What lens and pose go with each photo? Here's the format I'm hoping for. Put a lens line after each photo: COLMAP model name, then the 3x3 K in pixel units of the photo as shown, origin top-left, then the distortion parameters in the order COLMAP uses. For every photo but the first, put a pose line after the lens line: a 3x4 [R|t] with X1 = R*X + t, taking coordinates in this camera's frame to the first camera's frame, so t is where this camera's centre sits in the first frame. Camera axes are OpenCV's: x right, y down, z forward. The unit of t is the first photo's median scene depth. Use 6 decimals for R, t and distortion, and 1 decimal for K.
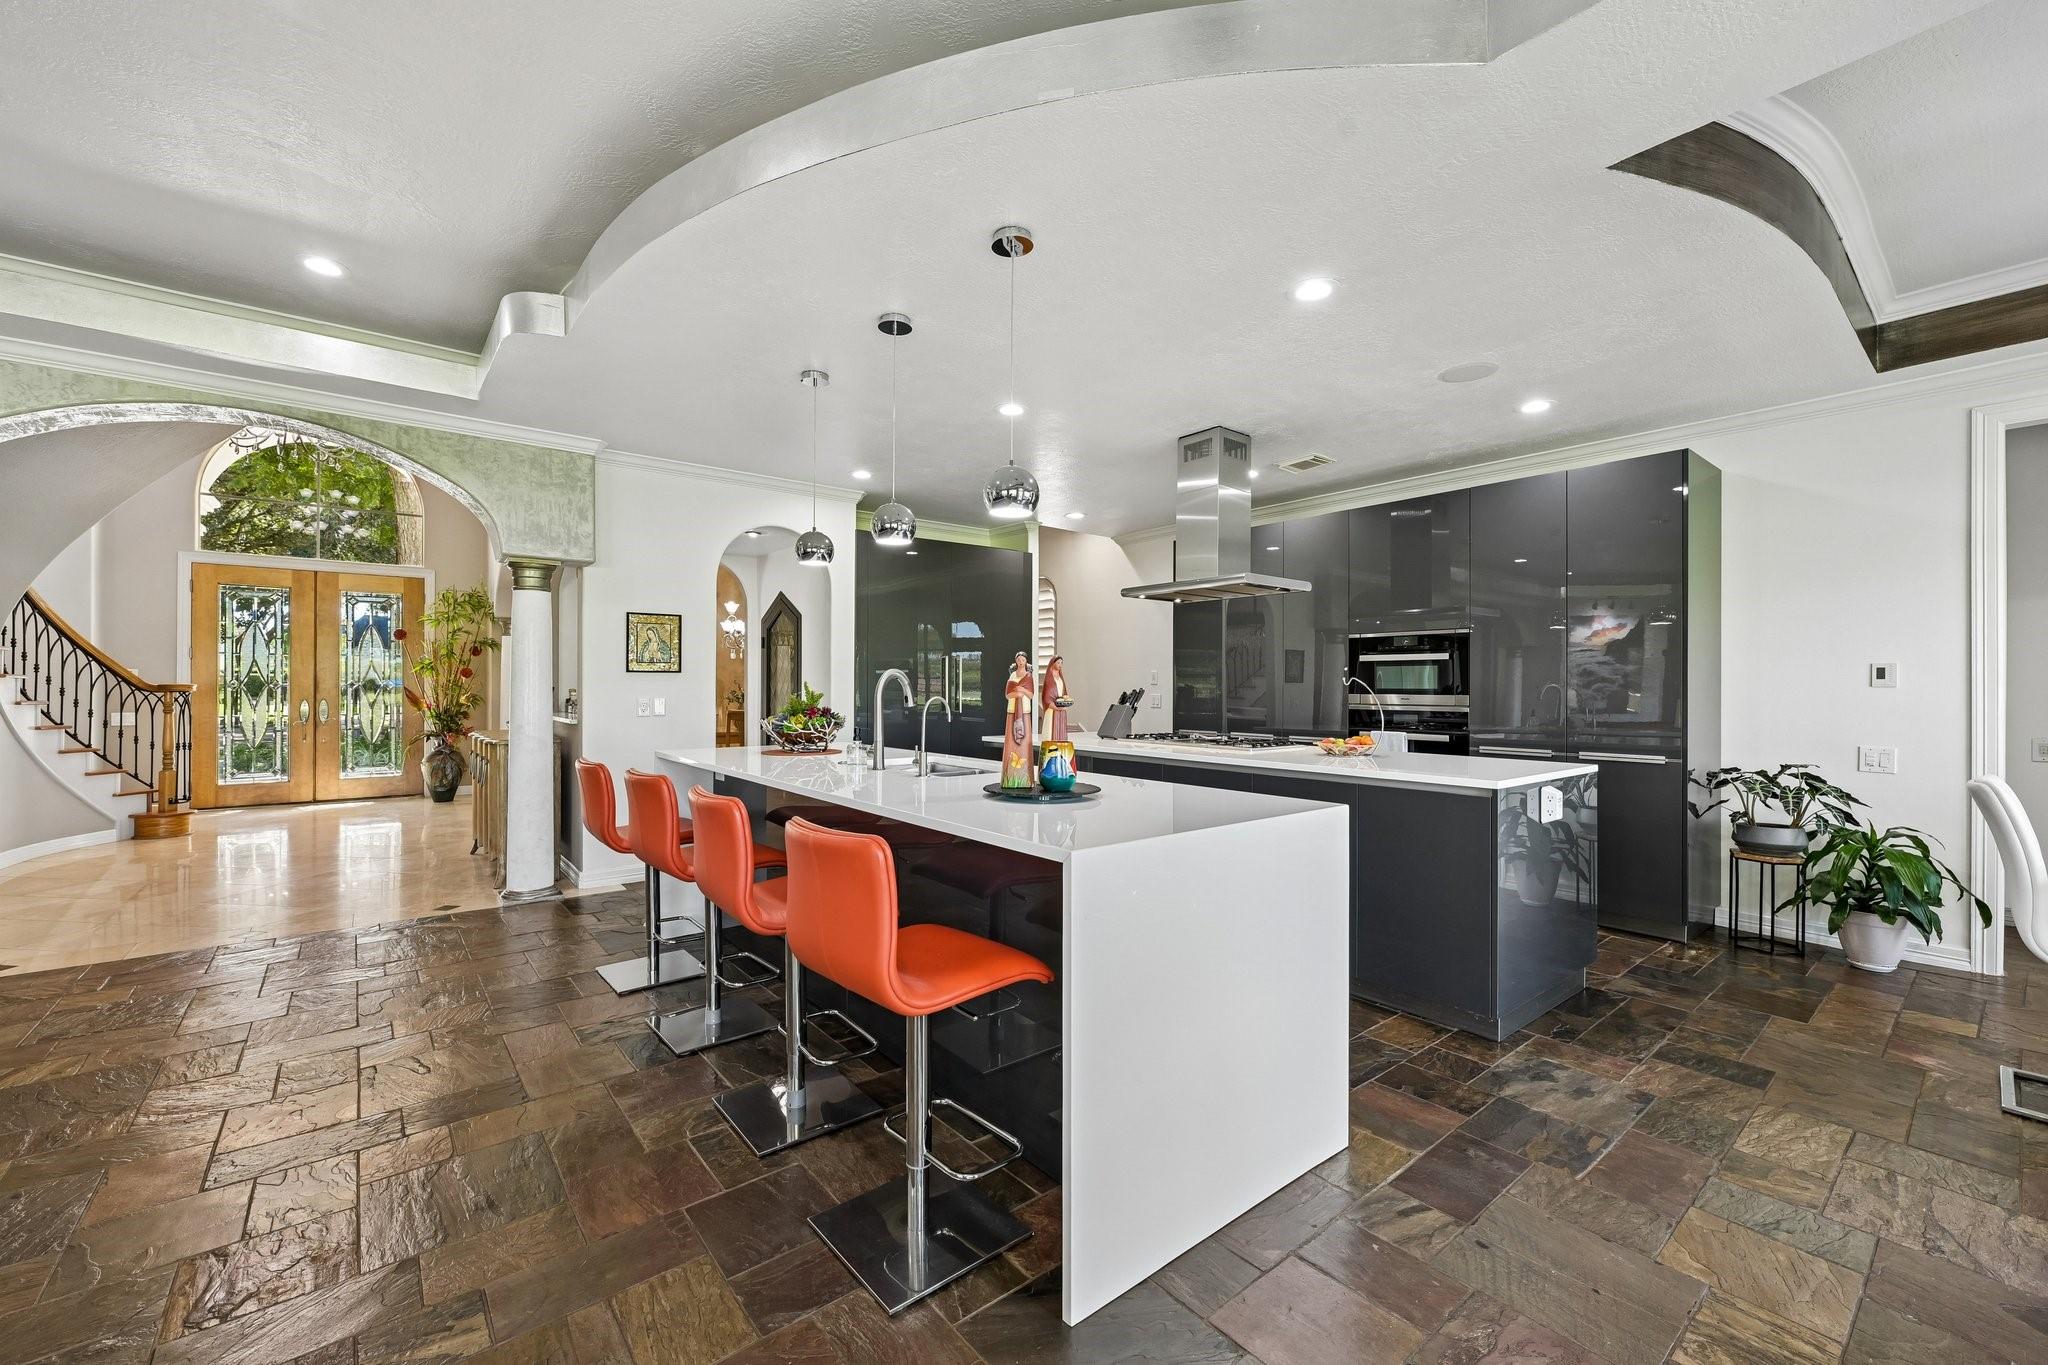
lens RADIAL K [[813.1, 0, 1024.7], [0, 813.1, 684.9], [0, 0, 1]] dist [-0.000663, 0.000262]
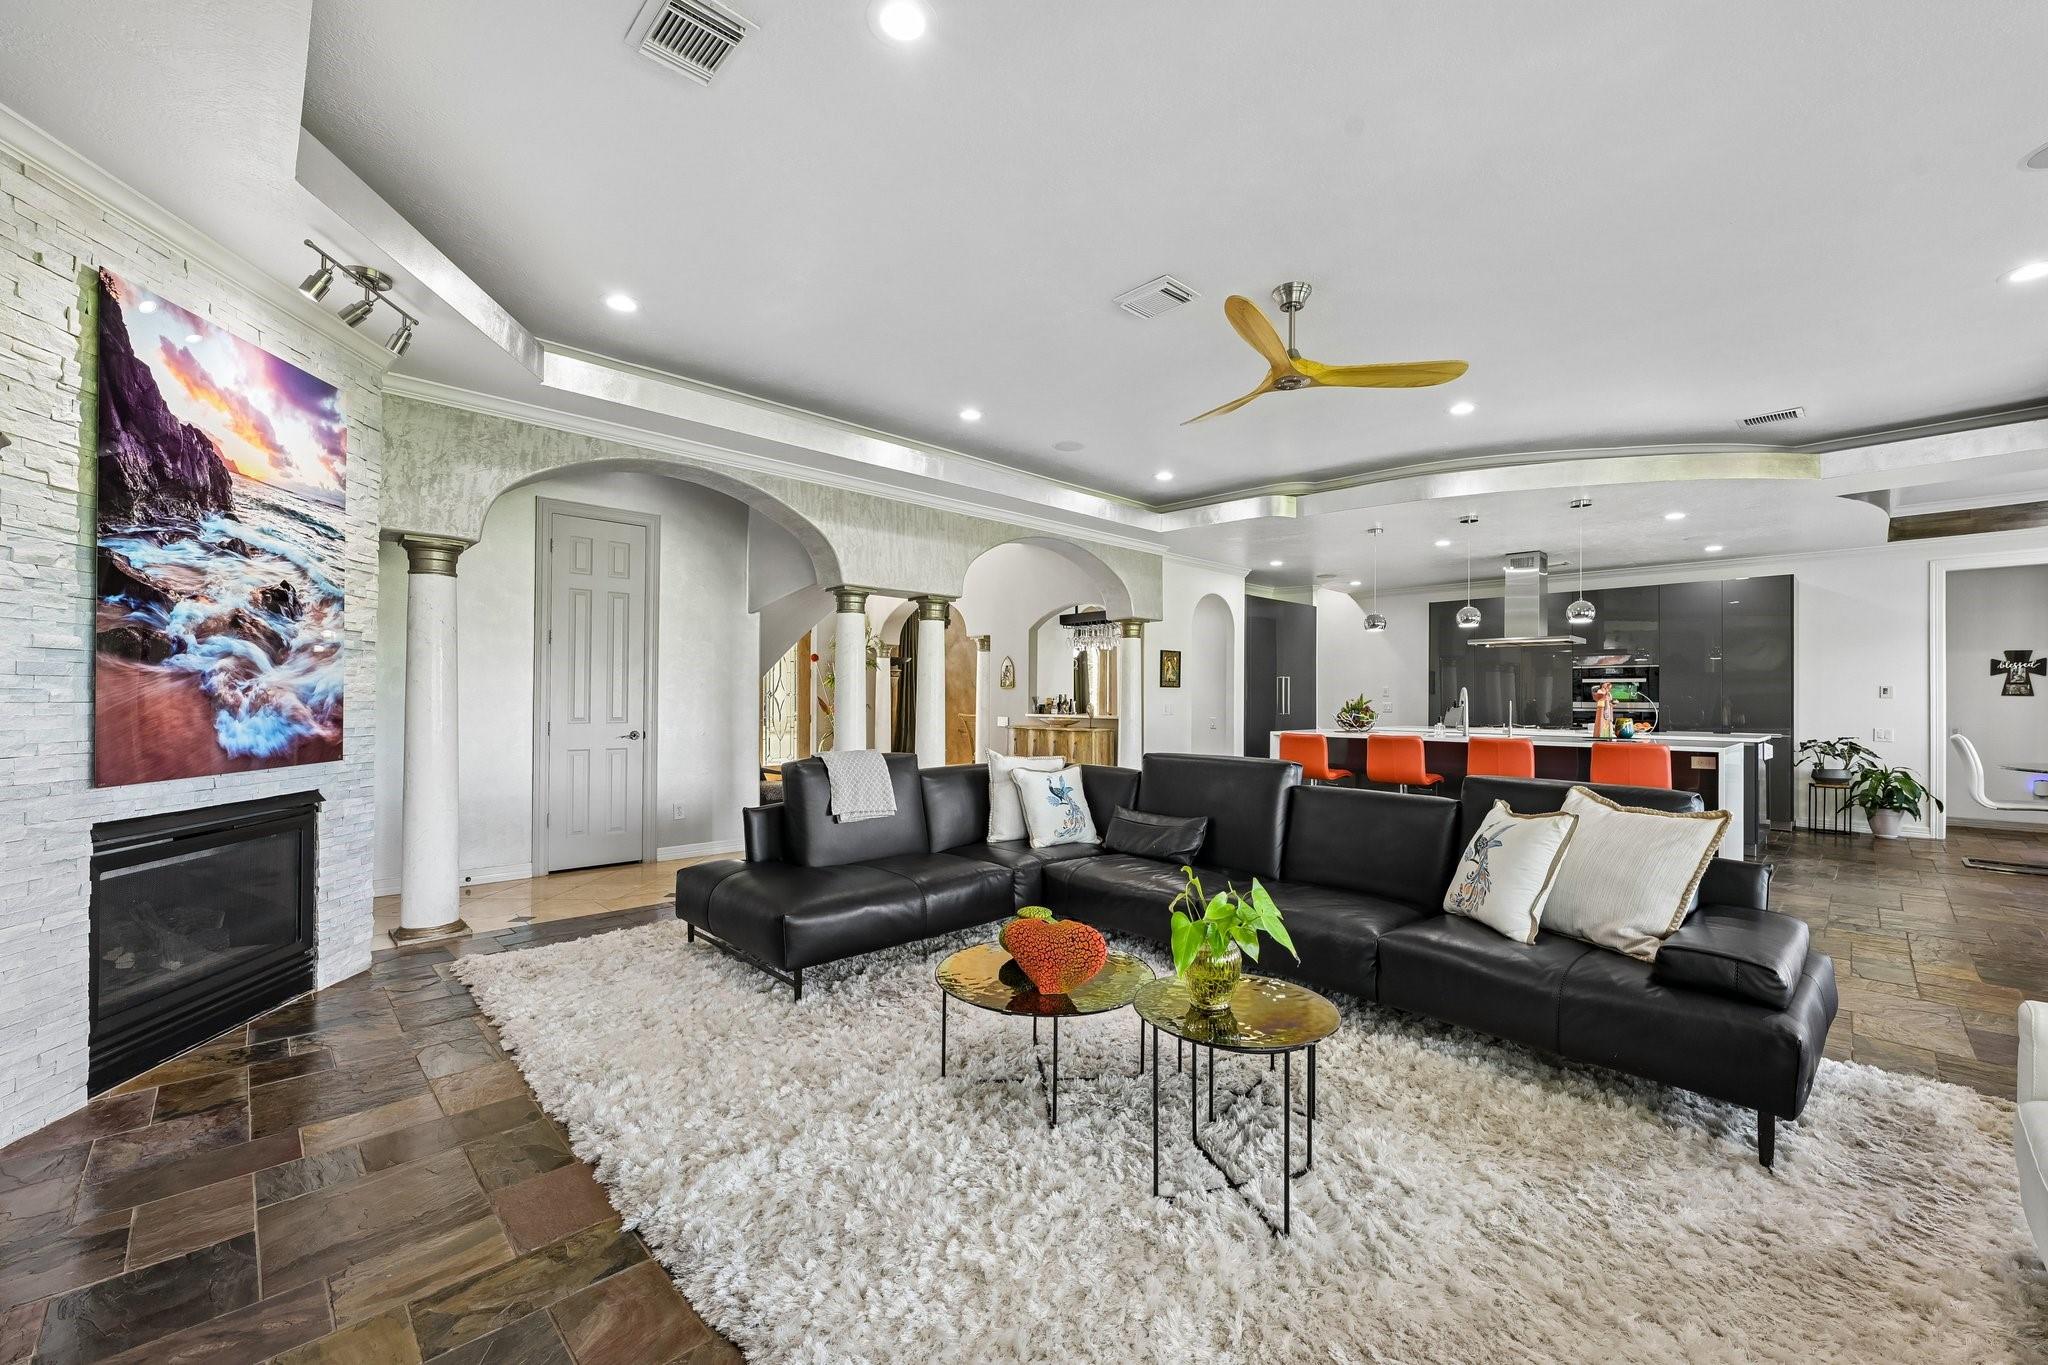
lens RADIAL K [[813.1, 0, 1024.7], [0, 813.1, 684.9], [0, 0, 1]] dist [-0.000663, 0.000262]
pose [[0.995769, 0.004281, 0.091793, -0.728182], [-0.003038, 0.999902, -0.013678, 0.002431], [-0.091842, 0.013341, 0.995684, -0.466224]]
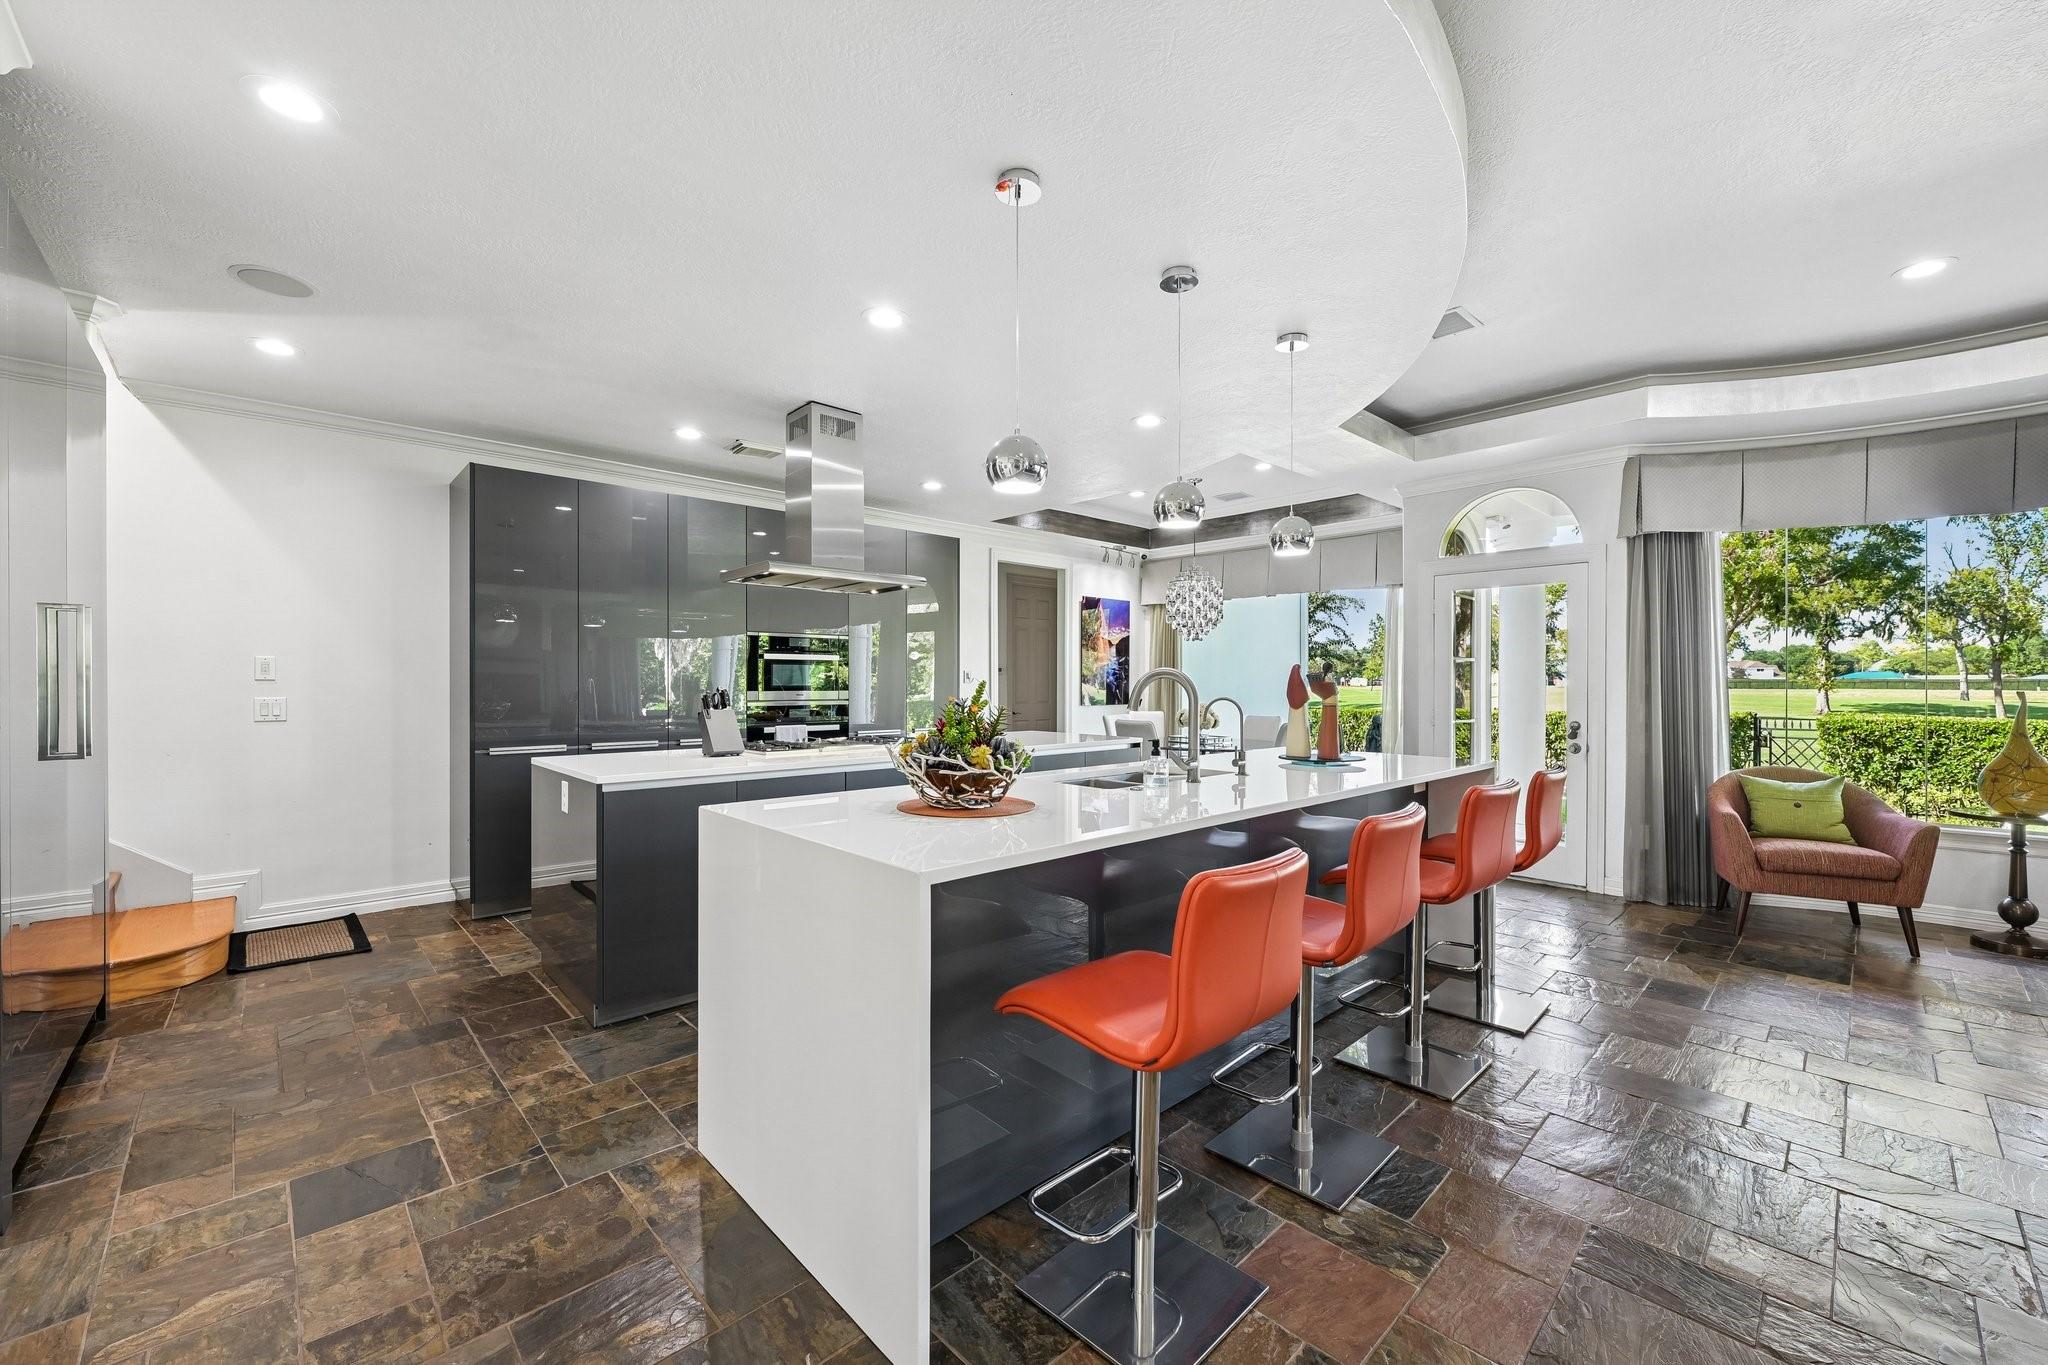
lens RADIAL K [[807.9, 0, 1024.0], [0, 807.9, 682.5], [0, 0, 1]] dist [0.001009, 0.000157]
pose [[-0.076433, -0.002476, 0.997072, -0.520747], [-0.004044, 0.999989, 0.002173, -0.003133], [-0.997067, -0.003866, -0.076442, 0.613151]]
